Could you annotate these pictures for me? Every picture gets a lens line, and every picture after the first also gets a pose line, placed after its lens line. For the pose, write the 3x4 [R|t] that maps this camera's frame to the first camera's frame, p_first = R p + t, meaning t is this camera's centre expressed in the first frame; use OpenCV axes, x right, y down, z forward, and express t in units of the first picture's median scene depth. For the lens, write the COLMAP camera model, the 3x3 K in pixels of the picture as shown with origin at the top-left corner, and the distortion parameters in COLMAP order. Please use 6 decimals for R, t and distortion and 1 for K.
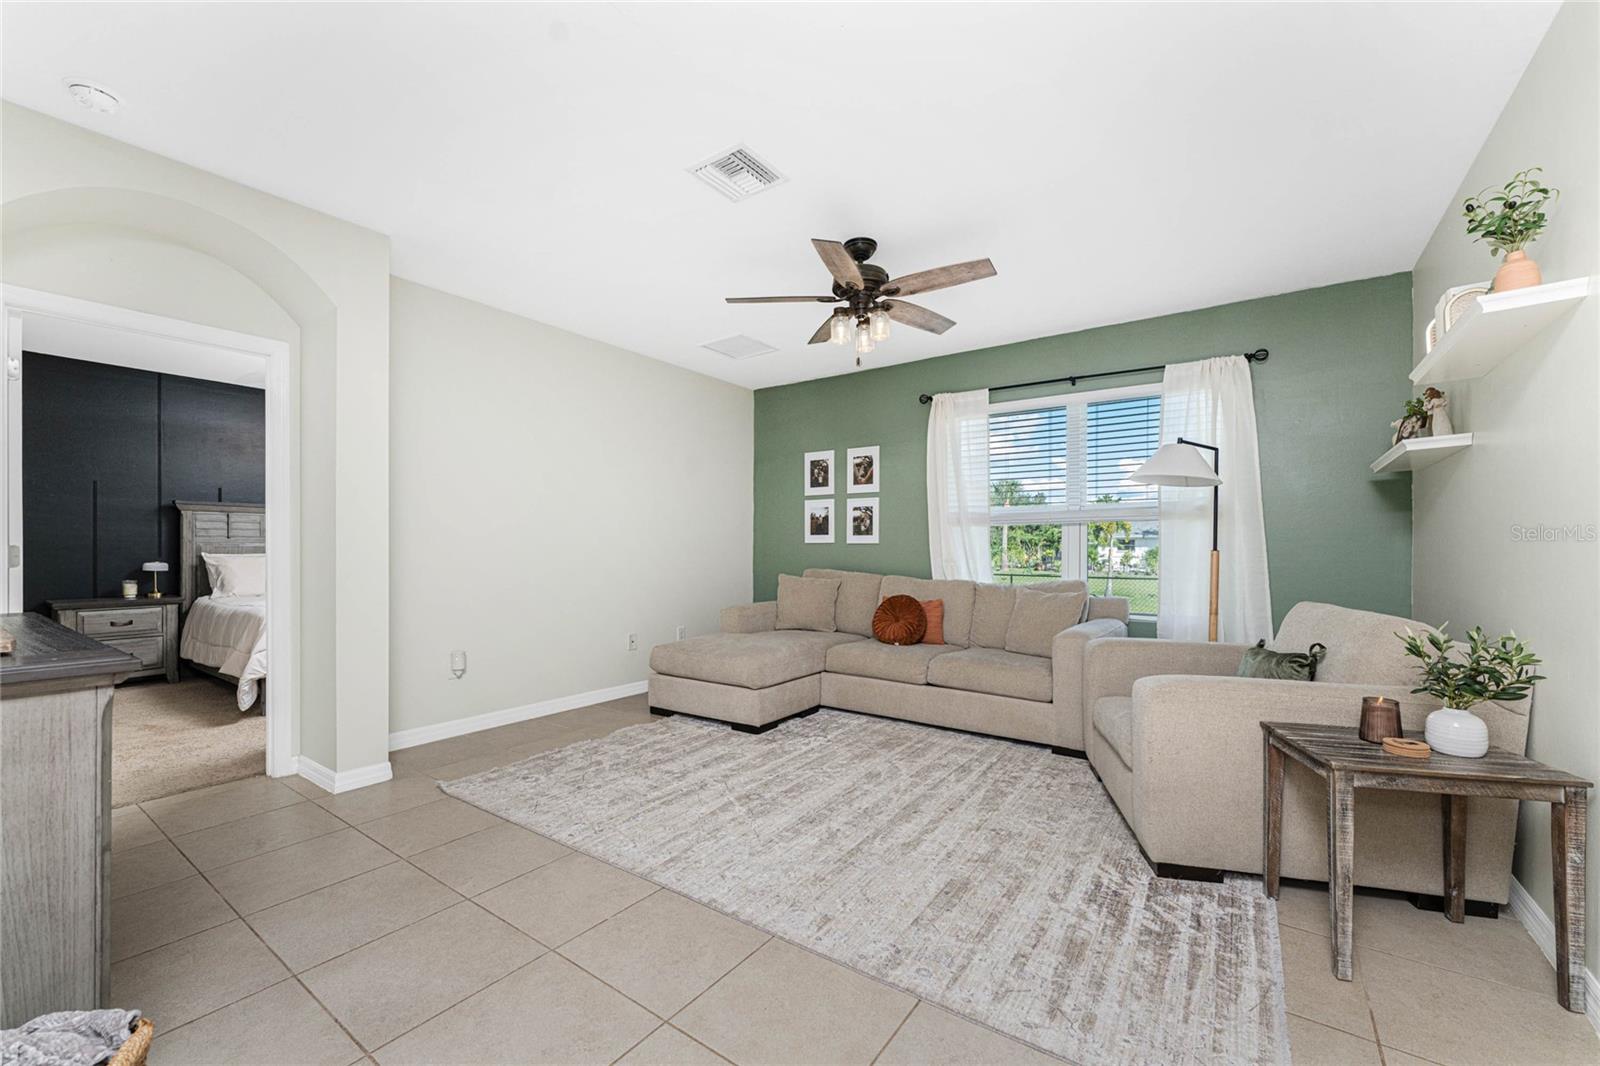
lens RADIAL K [[632.6, 0, 823.2], [0, 632.6, 550.1], [0, 0, 1]] dist [-0.002194, -0.000234]
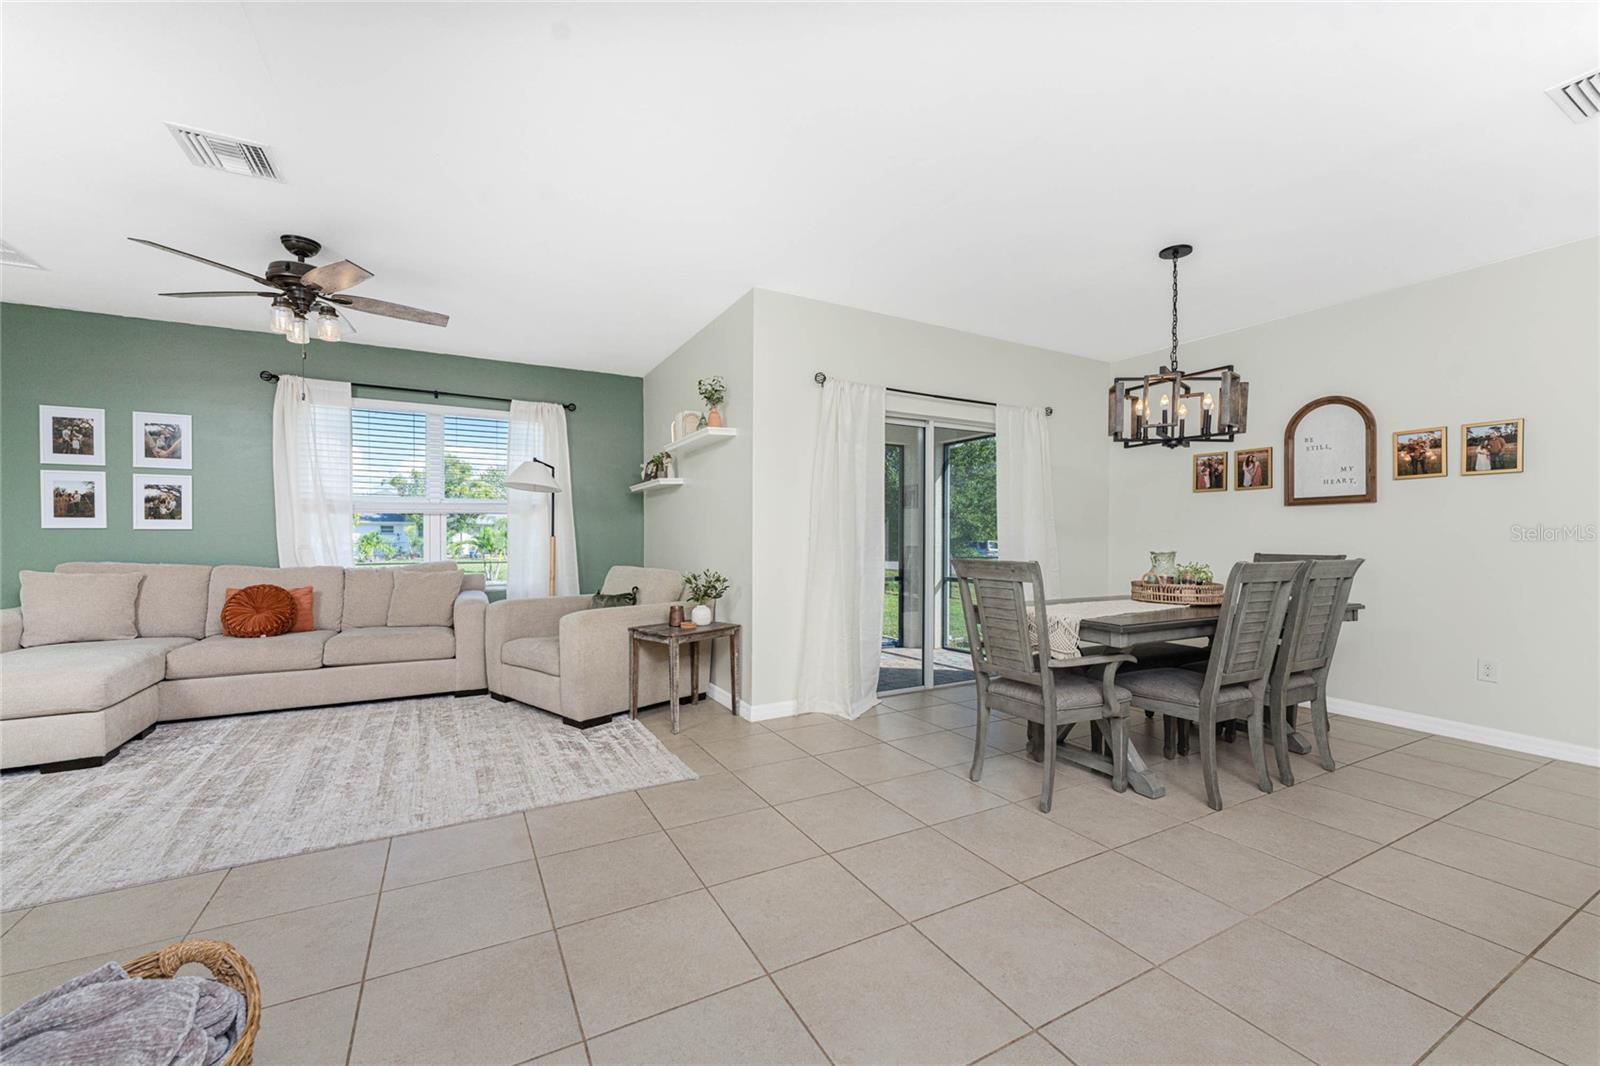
lens RADIAL K [[614.8, 0, 800.0], [0, 614.8, 533.0], [0, 0, 1]] dist [-0.000528, -0.000037]
pose [[0.438172, 0.001425, 0.898890, -0.458887], [0.003026, 0.999991, -0.003060, -0.001142], [-0.898886, 0.004061, 0.438164, -0.161913]]
